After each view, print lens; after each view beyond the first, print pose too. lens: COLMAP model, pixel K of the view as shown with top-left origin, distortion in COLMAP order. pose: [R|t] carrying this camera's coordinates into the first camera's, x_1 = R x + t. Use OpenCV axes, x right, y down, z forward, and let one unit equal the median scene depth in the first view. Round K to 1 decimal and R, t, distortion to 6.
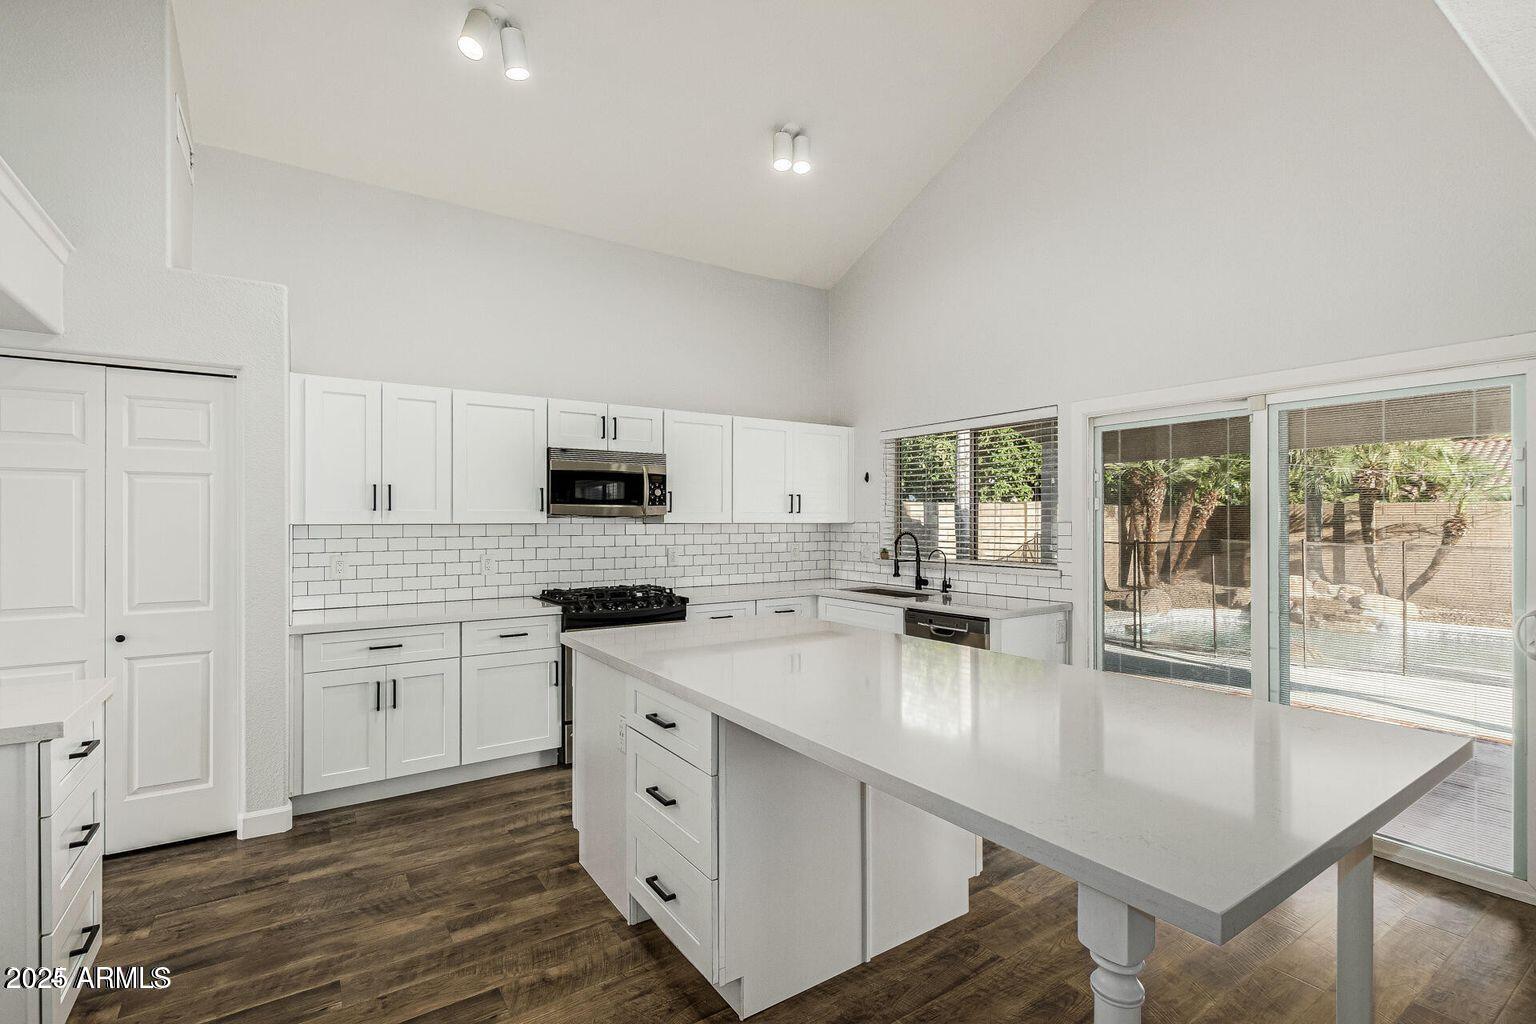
lens RADIAL K [[704.2, 0, 774.3], [0, 704.2, 513.2], [0, 0, 1]] dist [0.008816, -0.002322]
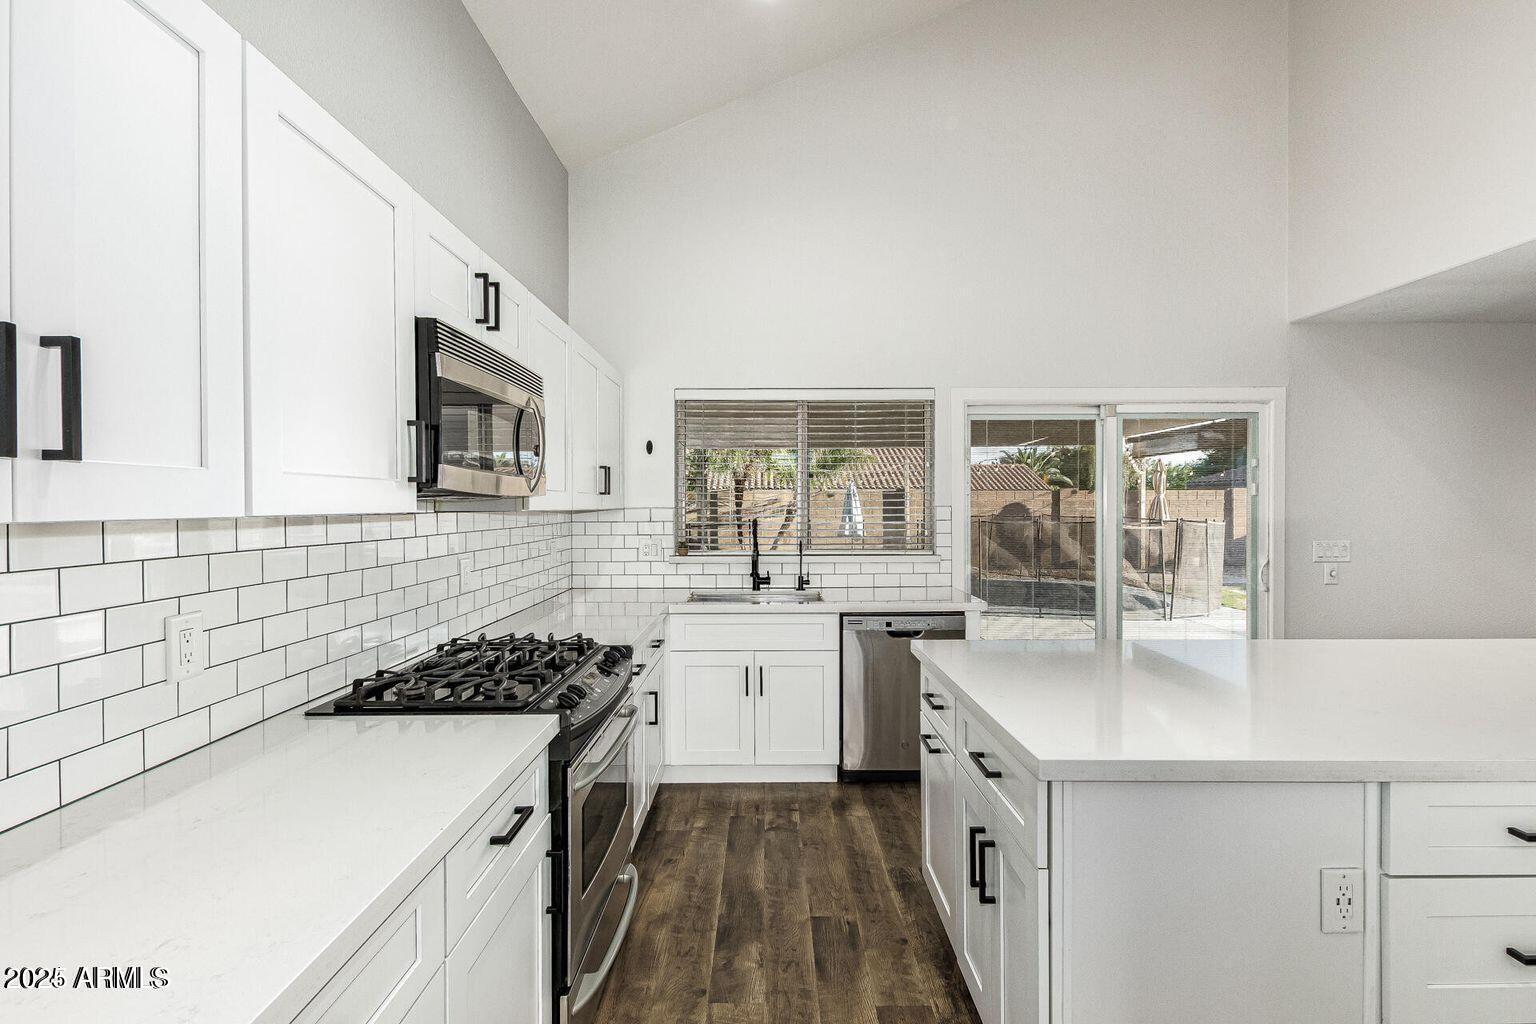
lens RADIAL K [[704.2, 0, 762.2], [0, 704.2, 510.0], [0, 0, 1]] dist [0.008816, -0.002322]
pose [[0.566158, -0.007880, 0.824259, -0.523984], [-0.007956, 0.999856, 0.015023, 0.004048], [-0.824258, -0.015063, 0.566013, 0.606927]]
